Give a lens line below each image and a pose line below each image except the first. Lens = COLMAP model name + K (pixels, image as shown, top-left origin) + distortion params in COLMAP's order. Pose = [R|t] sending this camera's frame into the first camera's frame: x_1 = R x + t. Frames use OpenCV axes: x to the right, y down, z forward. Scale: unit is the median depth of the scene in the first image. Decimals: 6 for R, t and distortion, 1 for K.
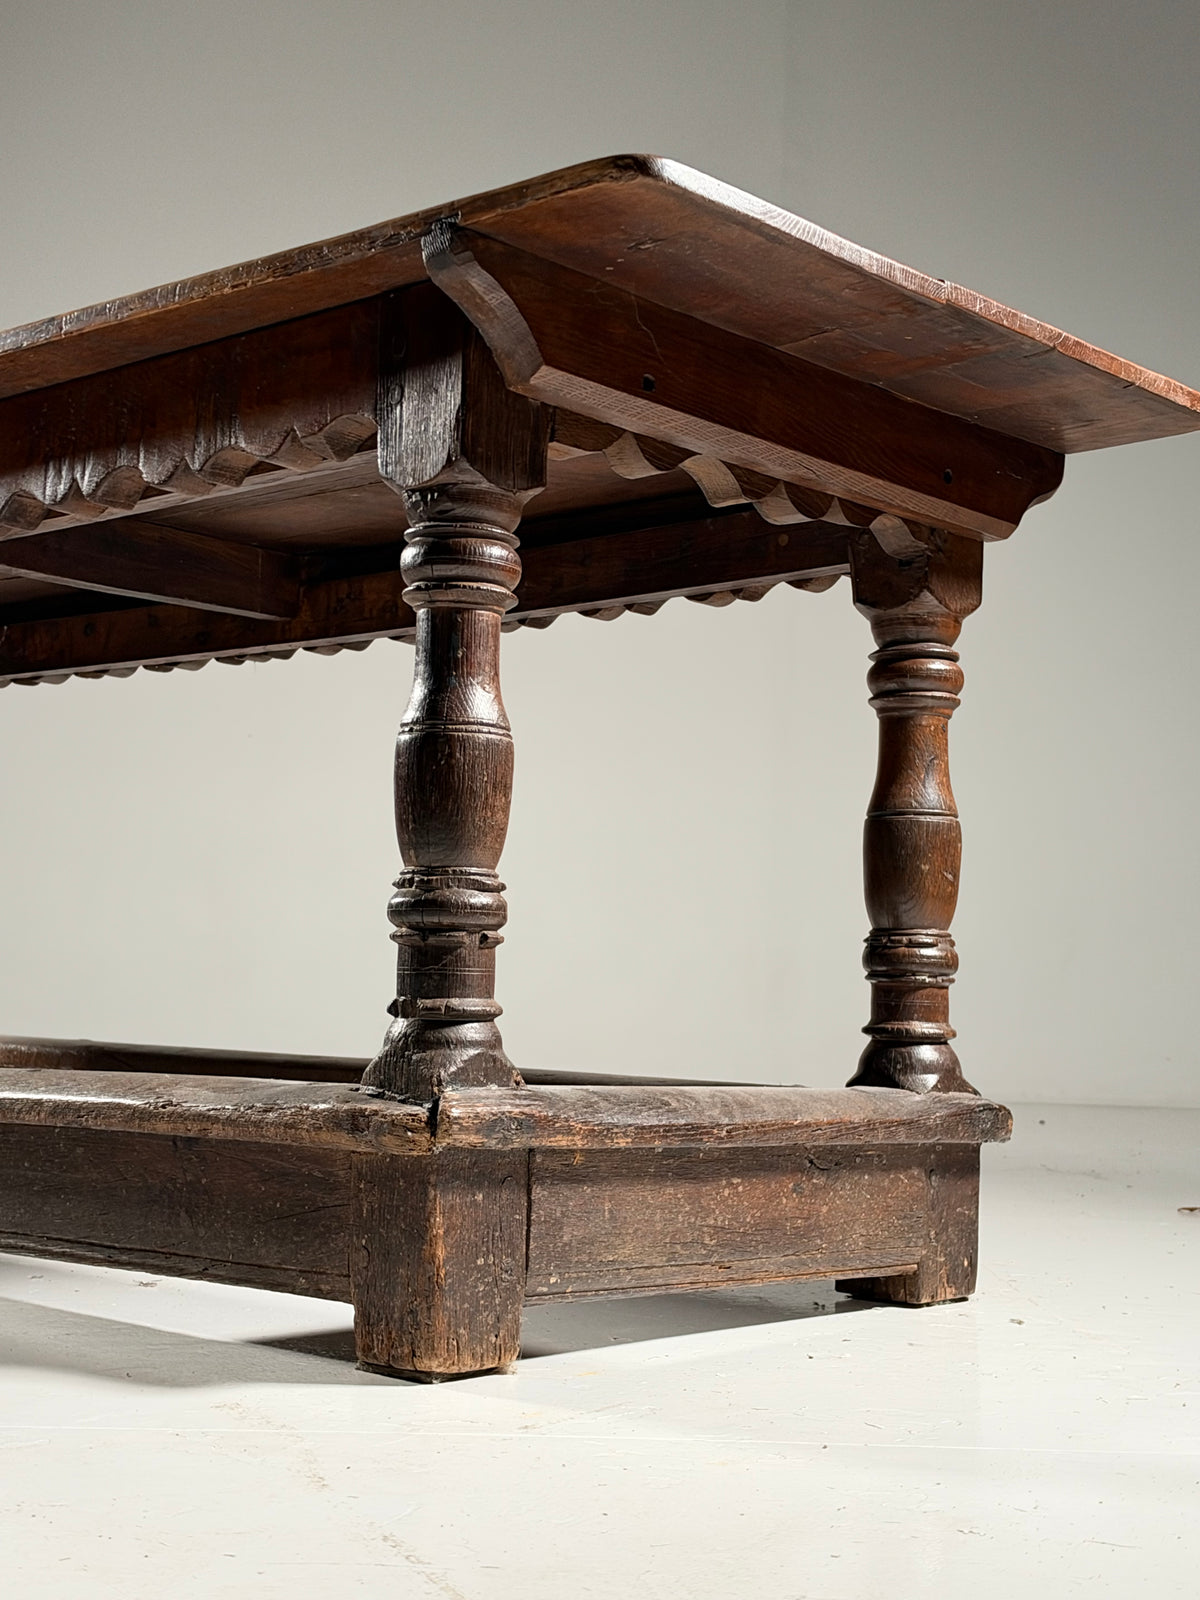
lens RADIAL K [[2218.8, 0, 615.6], [0, 2218.8, 801.7], [0, 0, 1]] dist [0.288847, -0.888185]
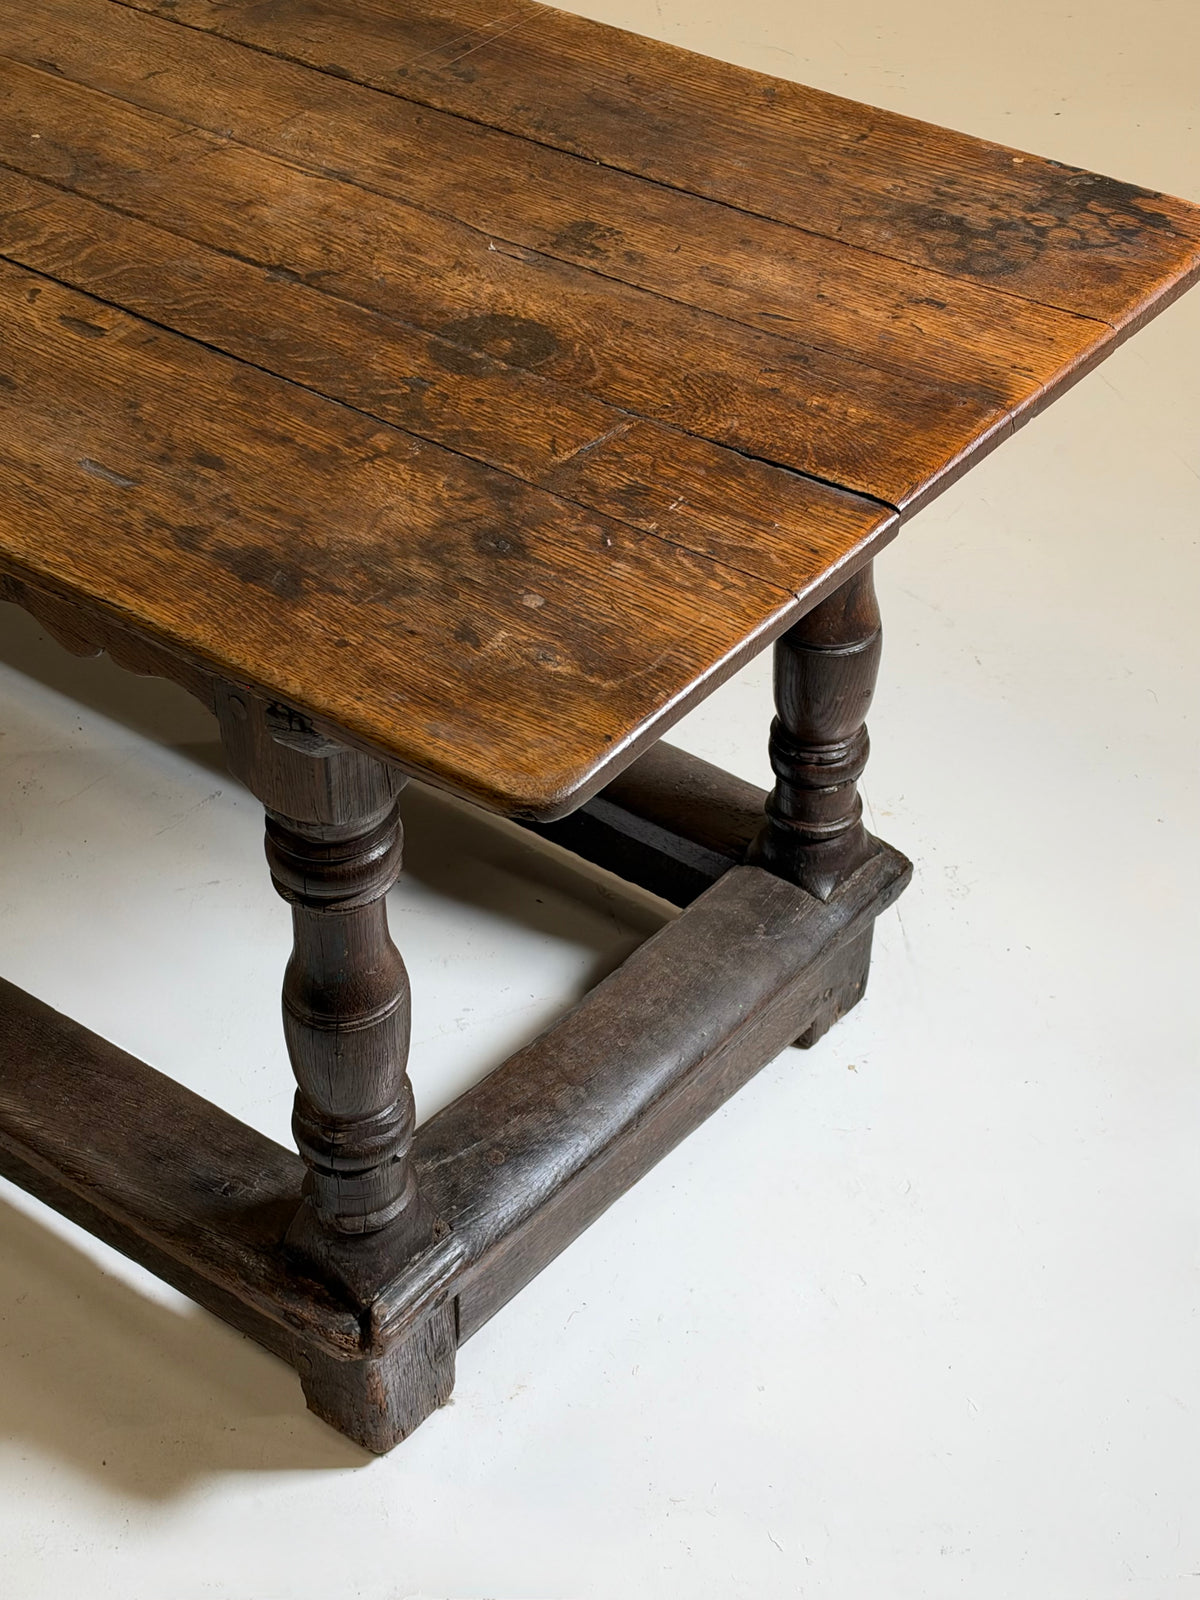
lens RADIAL K [[2520.0, 0, 642.8], [0, 2520.0, 809.9], [0, 0, 1]] dist [0.237970, -0.611668]
pose [[0.996139, -0.068051, 0.055457, -0.001853], [0.010881, 0.722568, 0.691214, -0.808372], [-0.087109, -0.687942, 0.720519, 0.286212]]
